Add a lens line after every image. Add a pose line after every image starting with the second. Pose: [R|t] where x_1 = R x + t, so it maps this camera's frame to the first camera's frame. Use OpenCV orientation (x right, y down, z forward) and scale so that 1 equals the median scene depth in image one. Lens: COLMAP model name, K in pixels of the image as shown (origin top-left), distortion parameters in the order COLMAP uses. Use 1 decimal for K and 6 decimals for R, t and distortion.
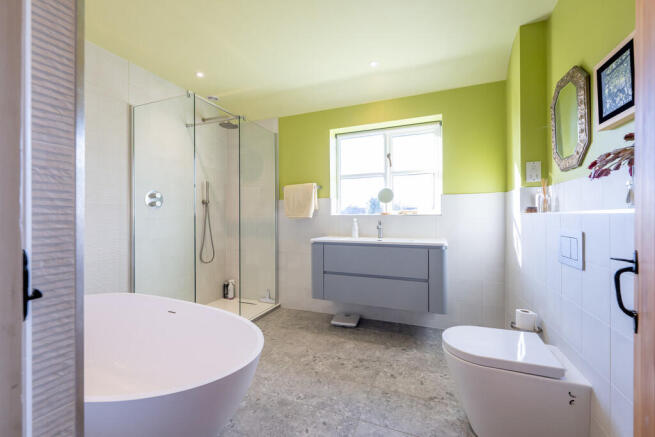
lens RADIAL K [[257.9, 0, 338.8], [0, 257.9, 216.9], [0, 0, 1]] dist [0.000986, -0.000011]
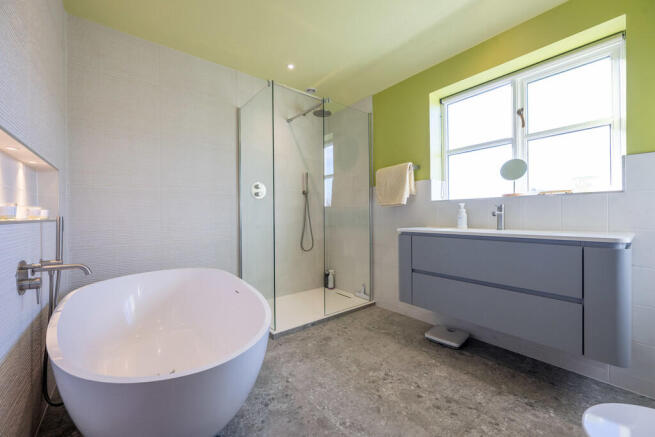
lens RADIAL K [[257.9, 0, 338.8], [0, 257.9, 216.9], [0, 0, 1]] dist [0.000986, -0.000011]
pose [[0.870399, -0.003326, -0.492336, 0.121644], [0.008265, 0.999935, 0.007857, 0.037407], [0.492278, -0.010908, 0.870370, 0.175661]]
